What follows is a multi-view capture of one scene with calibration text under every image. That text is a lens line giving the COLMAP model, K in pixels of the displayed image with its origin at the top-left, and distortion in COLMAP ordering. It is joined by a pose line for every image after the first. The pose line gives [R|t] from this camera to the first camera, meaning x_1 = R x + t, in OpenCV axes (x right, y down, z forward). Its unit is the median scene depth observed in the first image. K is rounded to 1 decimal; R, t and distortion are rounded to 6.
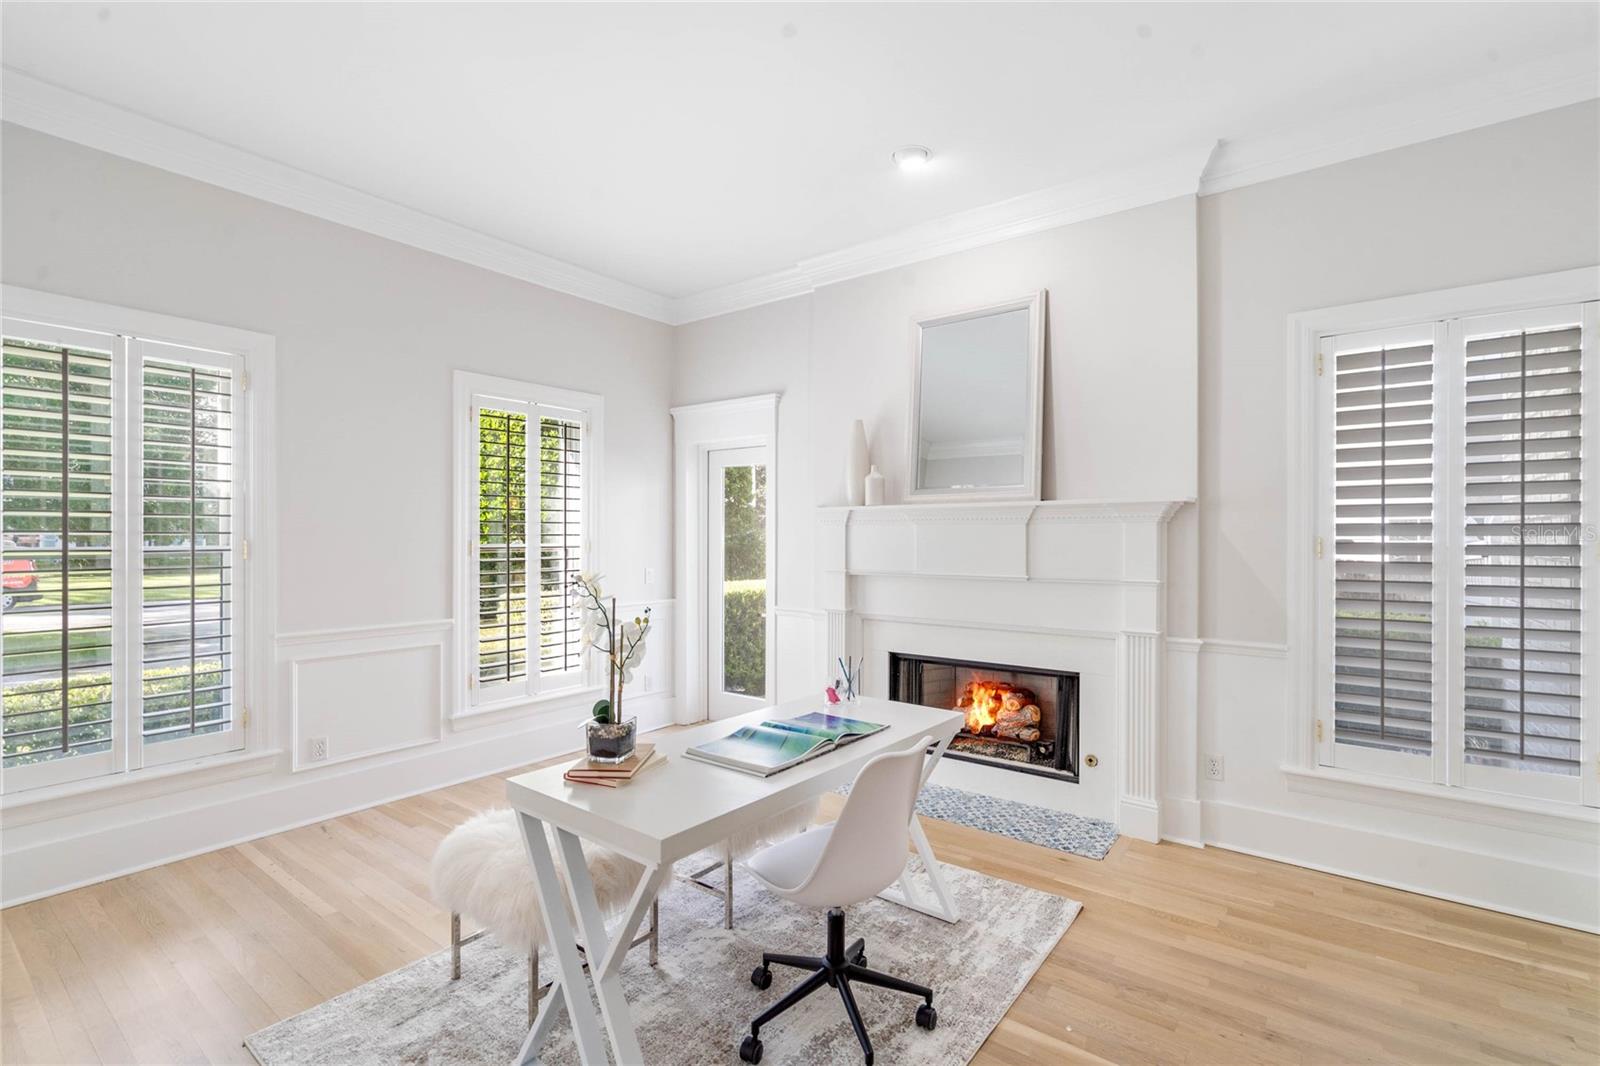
lens RADIAL K [[733.2, 0, 794.0], [0, 733.2, 535.1], [0, 0, 1]] dist [-0.004106, 0.001959]
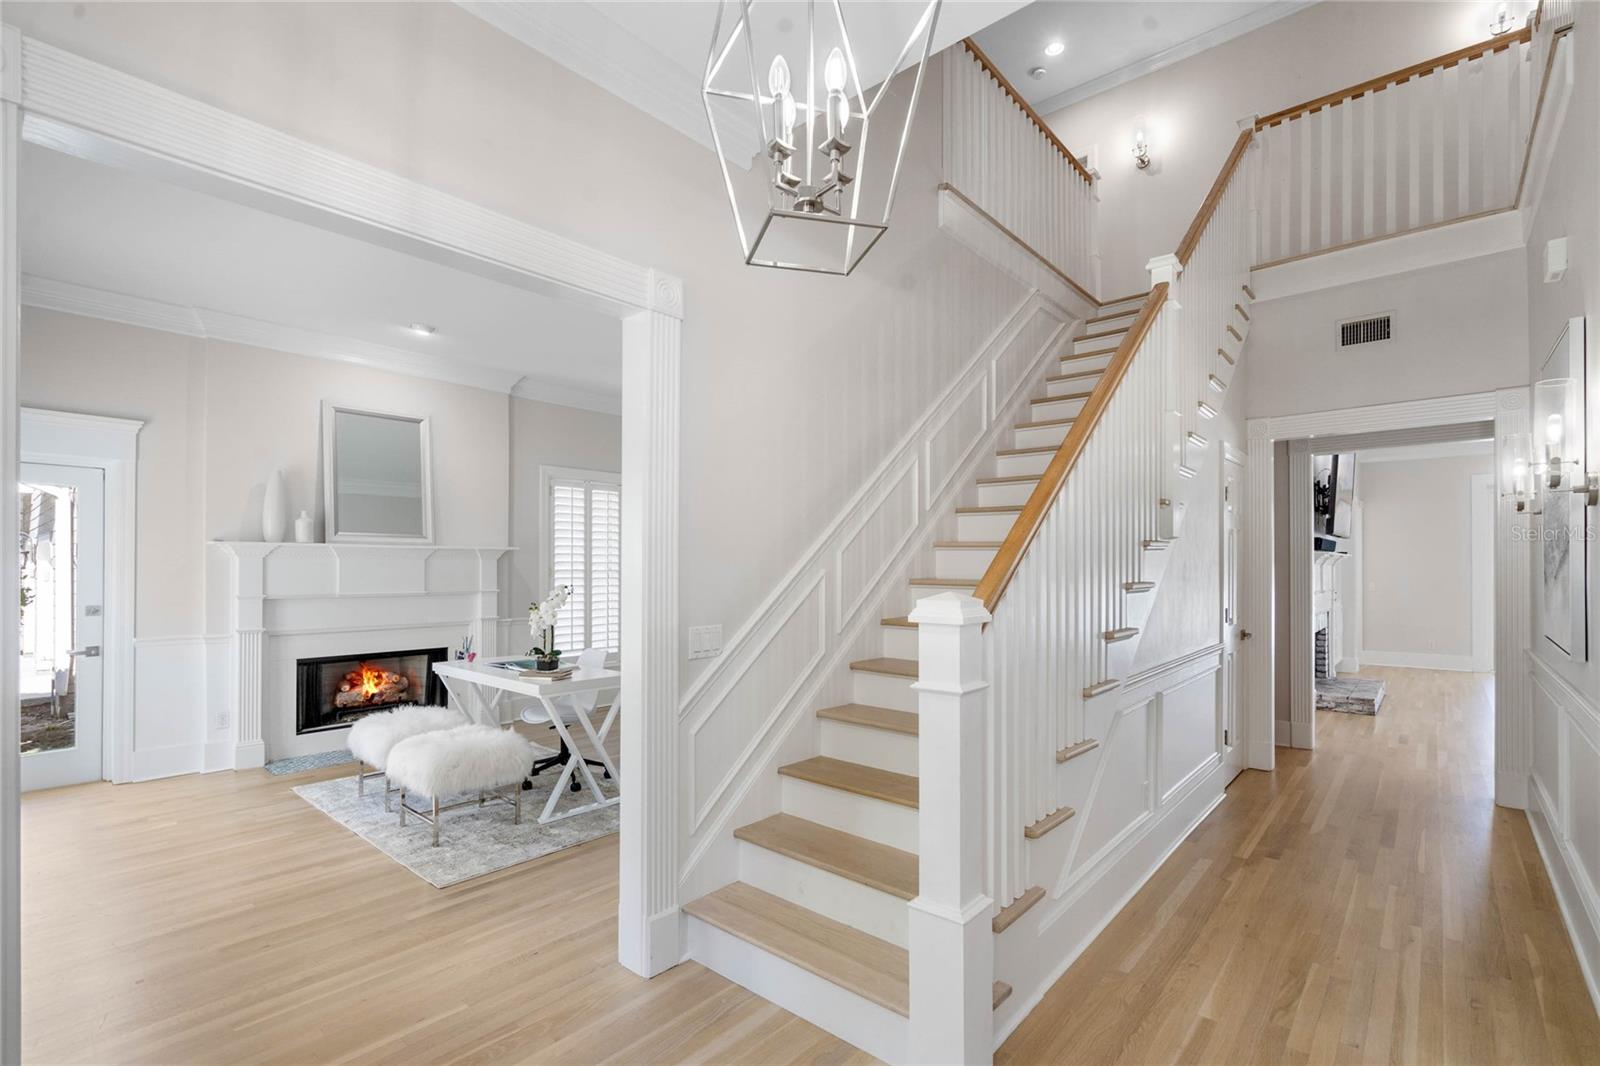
lens RADIAL K [[733.2, 0, 793.0], [0, 733.2, 562.7], [0, 0, 1]] dist [-0.004106, 0.001959]
pose [[0.077674, 0.006756, 0.996956, -1.150303], [-0.002626, 0.999975, -0.006572, 0.000879], [-0.996975, -0.002107, 0.077690, 0.066748]]
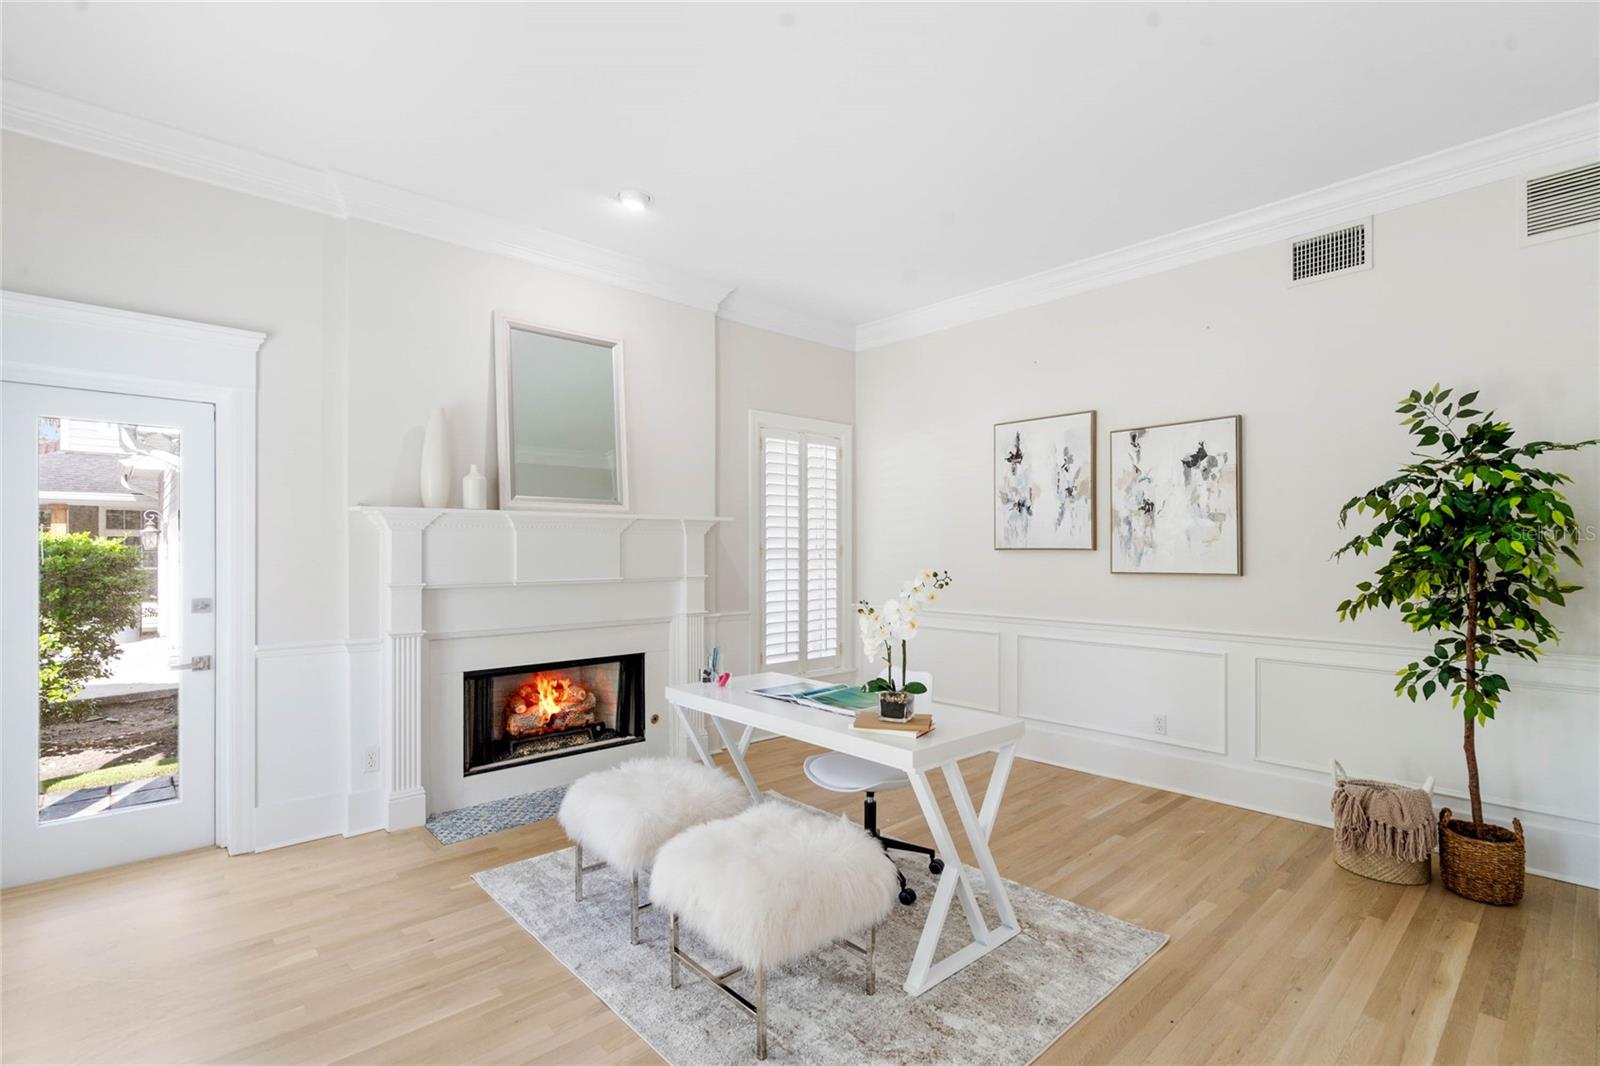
lens RADIAL K [[733.2, 0, 789.3], [0, 733.2, 548.9], [0, 0, 1]] dist [-0.004106, 0.001959]
pose [[0.189502, -0.000582, 0.981880, -0.740641], [-0.001645, 0.999998, 0.000910, 0.007841], [-0.981879, -0.001788, 0.189501, 0.481520]]
